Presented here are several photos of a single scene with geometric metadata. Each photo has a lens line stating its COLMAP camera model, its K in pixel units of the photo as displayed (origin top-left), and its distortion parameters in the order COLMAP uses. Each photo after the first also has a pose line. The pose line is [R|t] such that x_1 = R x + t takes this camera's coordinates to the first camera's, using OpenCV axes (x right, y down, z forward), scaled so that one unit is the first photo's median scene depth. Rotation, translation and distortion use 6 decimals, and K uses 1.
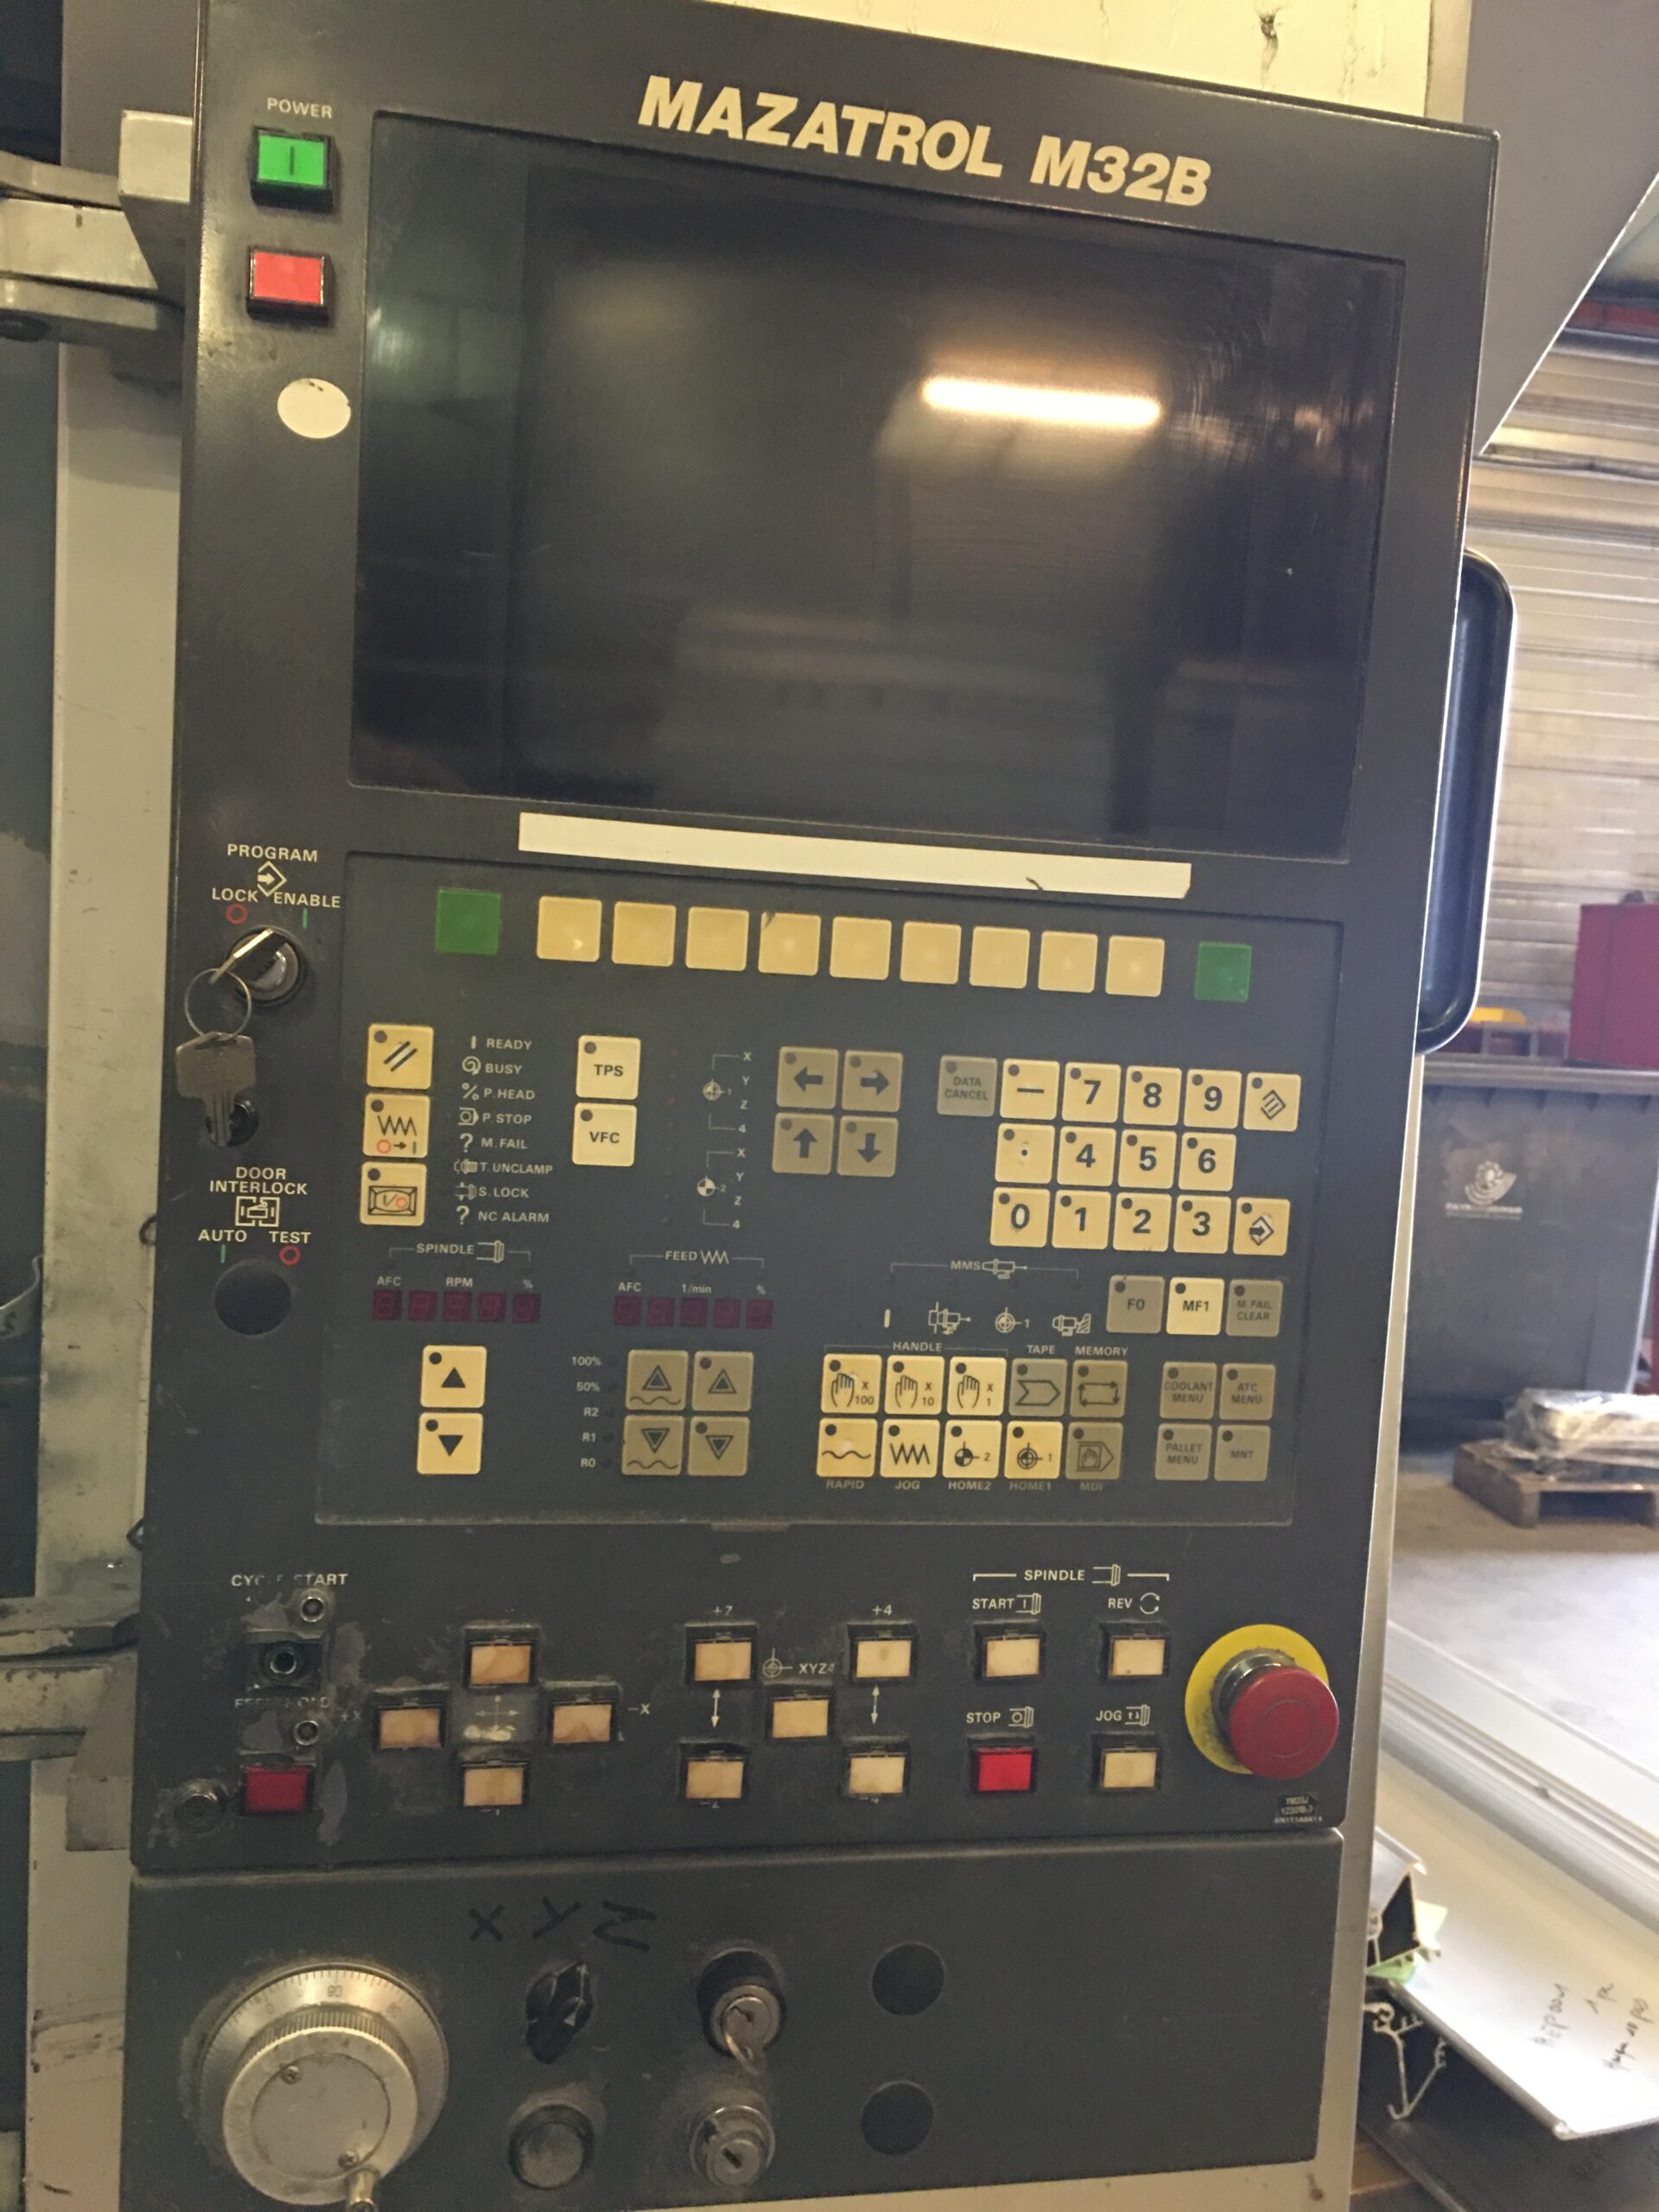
lens RADIAL K [[1879.9, 0, 837.0], [0, 1879.9, 1088.9], [0, 0, 1]] dist [0.074363, -0.107351]
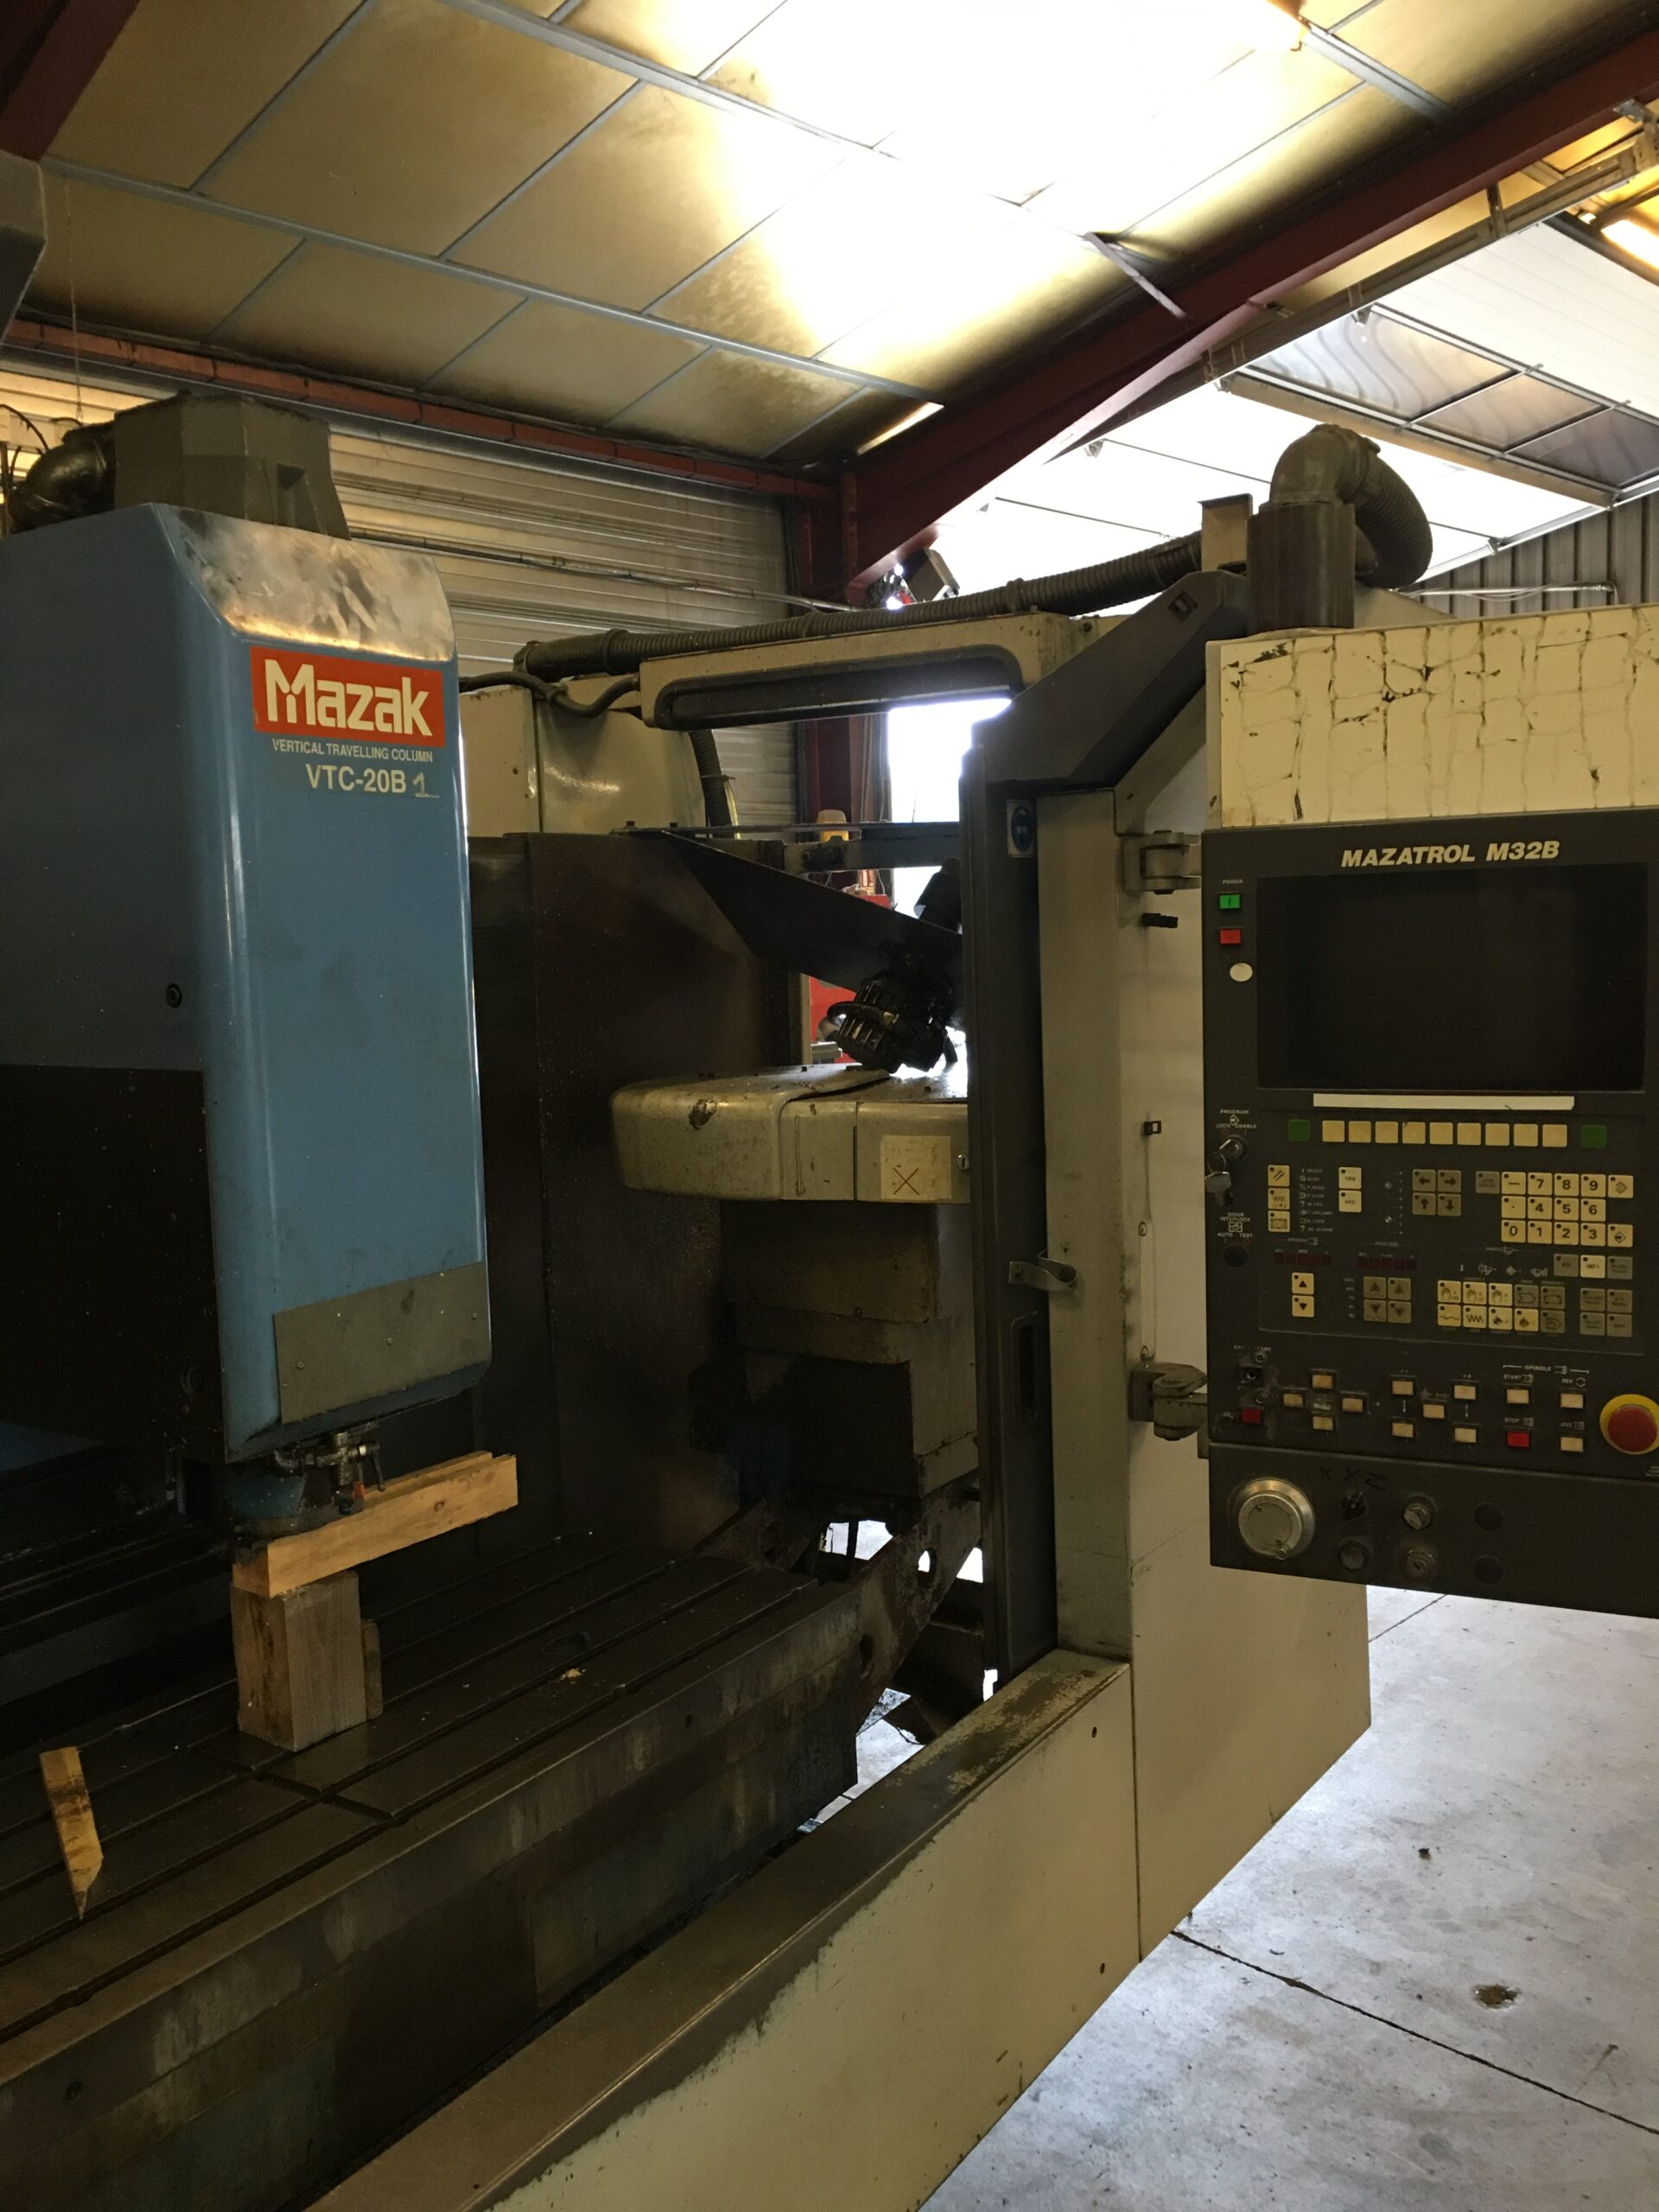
lens RADIAL K [[1879.9, 0, 813.2], [0, 1879.9, 1103.7], [0, 0, 1]] dist [0.074363, -0.107351]
pose [[0.808189, -0.032417, -0.588030, 0.895413], [0.036722, 0.999315, -0.004620, -0.138035], [0.587777, -0.017860, 0.808826, -1.774791]]
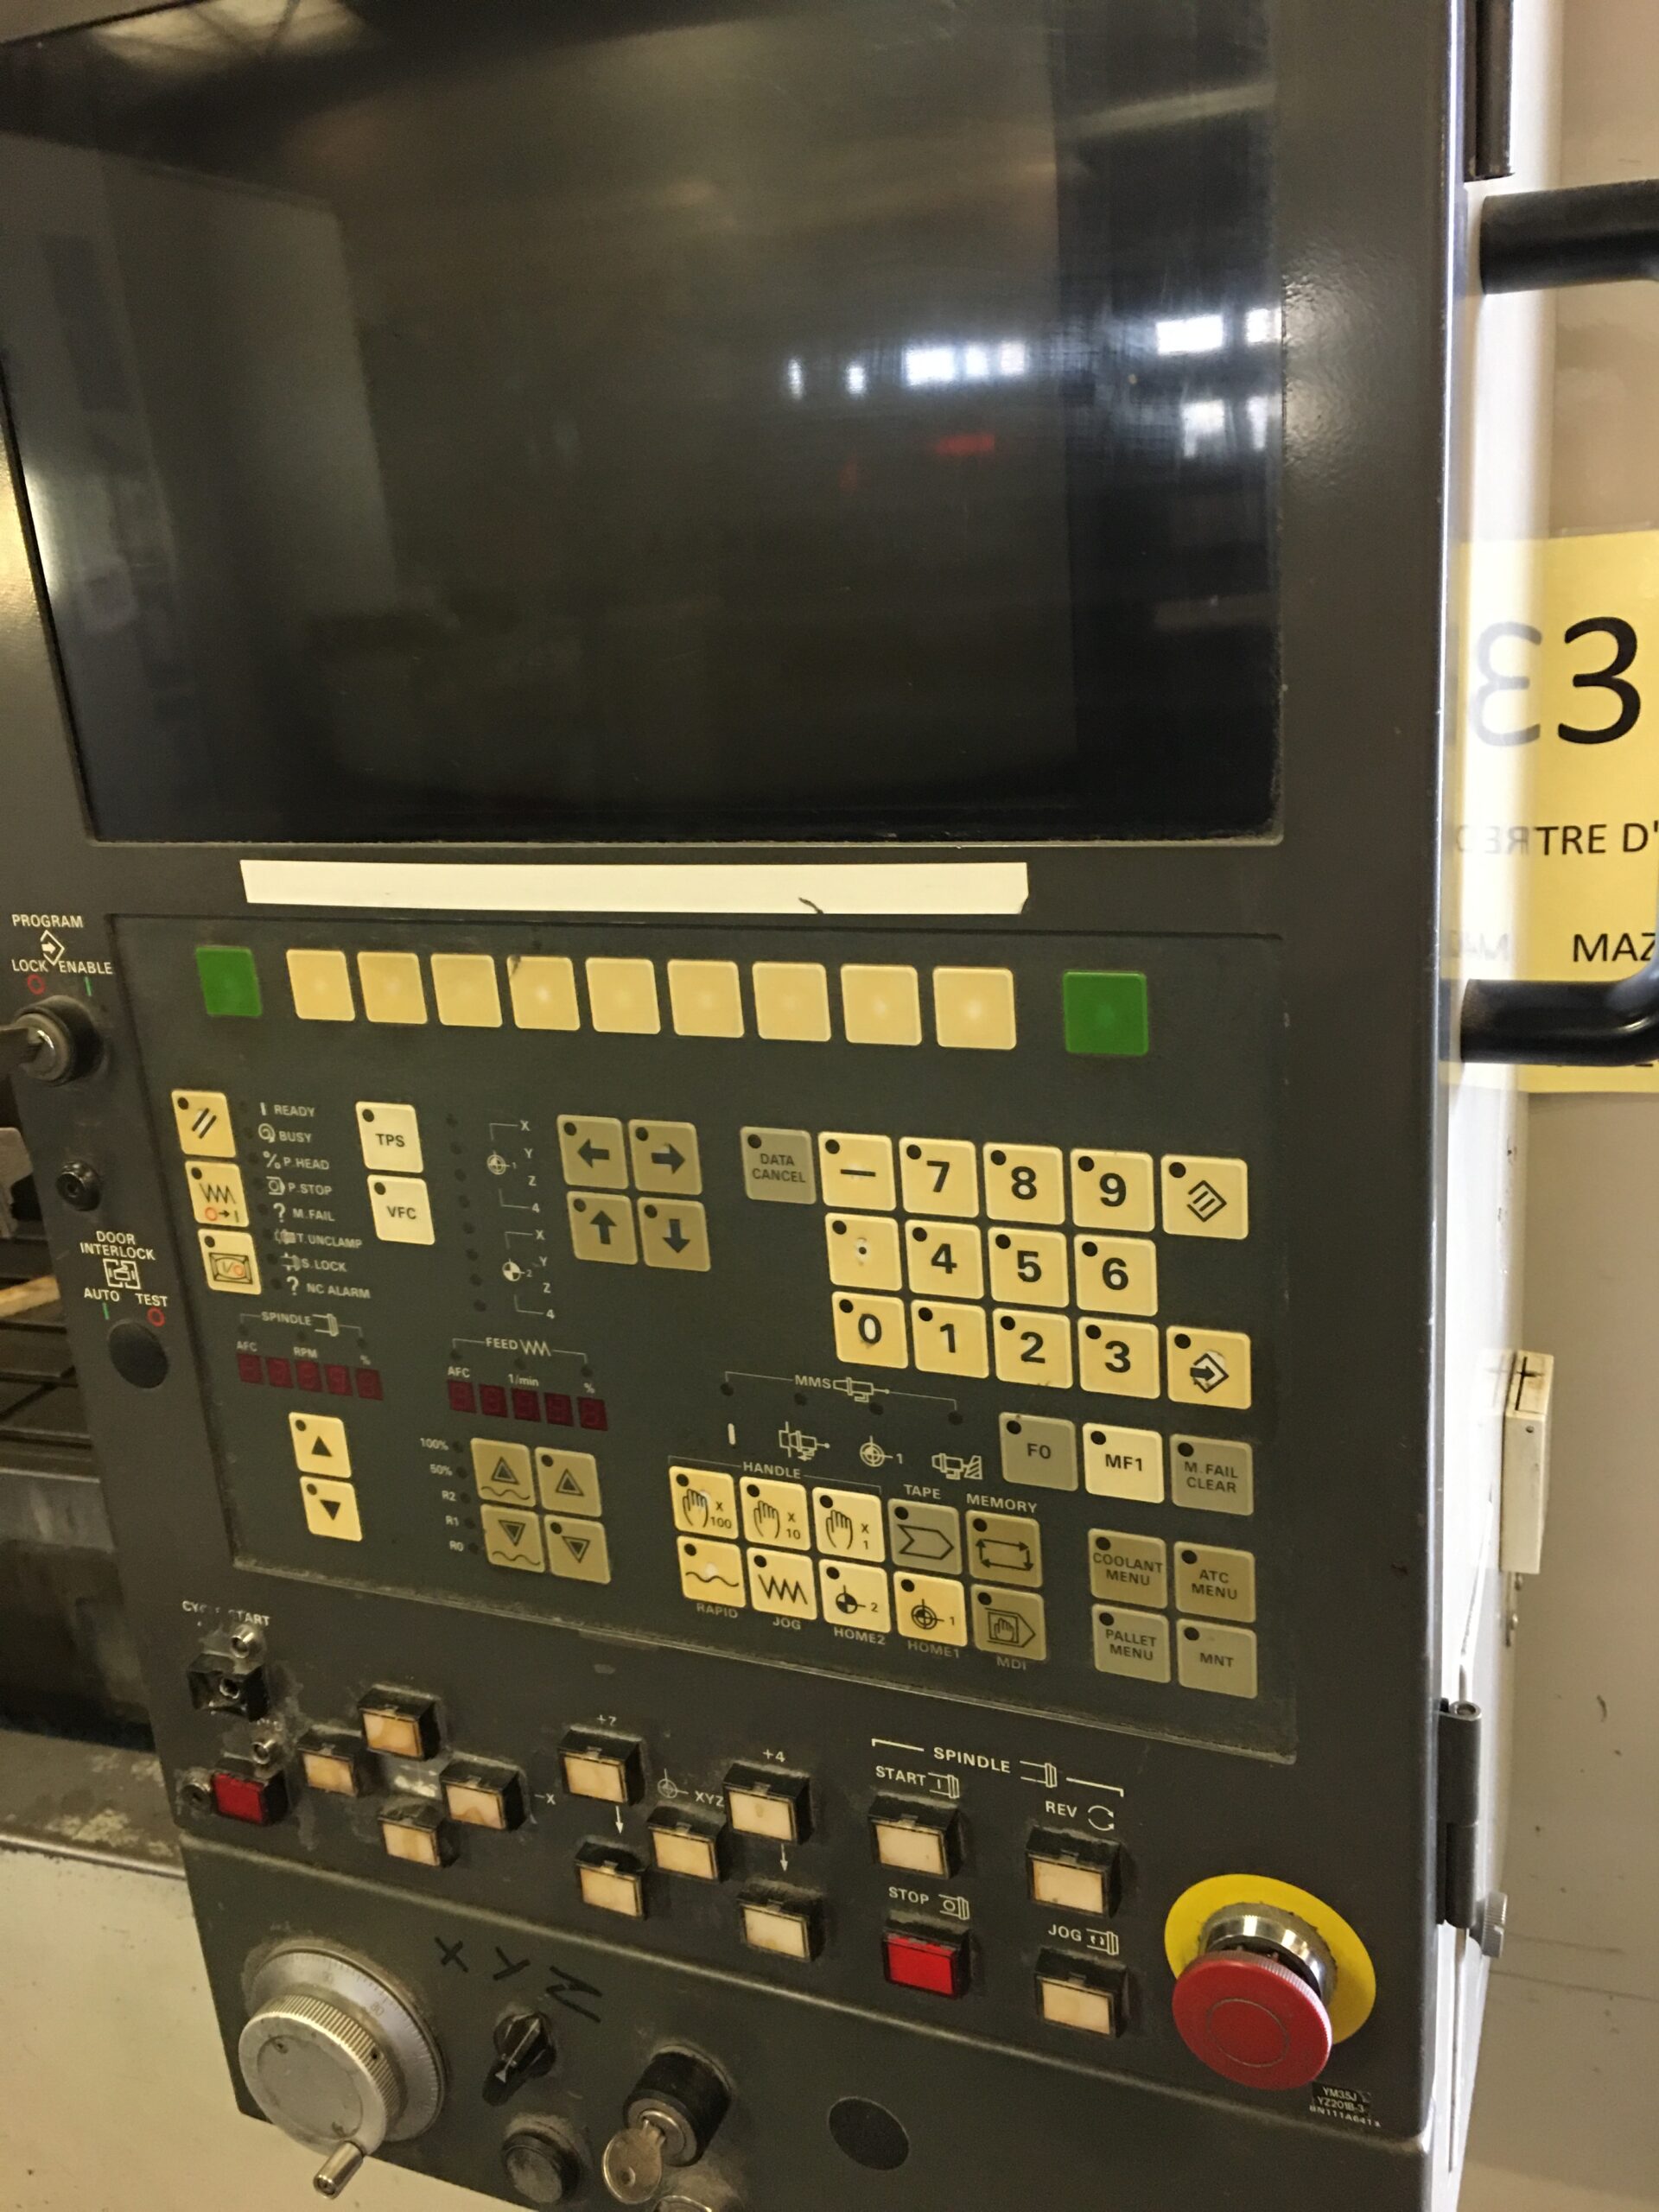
lens RADIAL K [[1879.9, 0, 825.1], [0, 1879.9, 1089.4], [0, 0, 1]] dist [0.074363, -0.107351]
pose [[0.817627, 0.044582, -0.574019, 0.525020], [0.086837, 0.976043, 0.199495, -0.183382], [0.569162, -0.212959, 0.794168, 0.416720]]
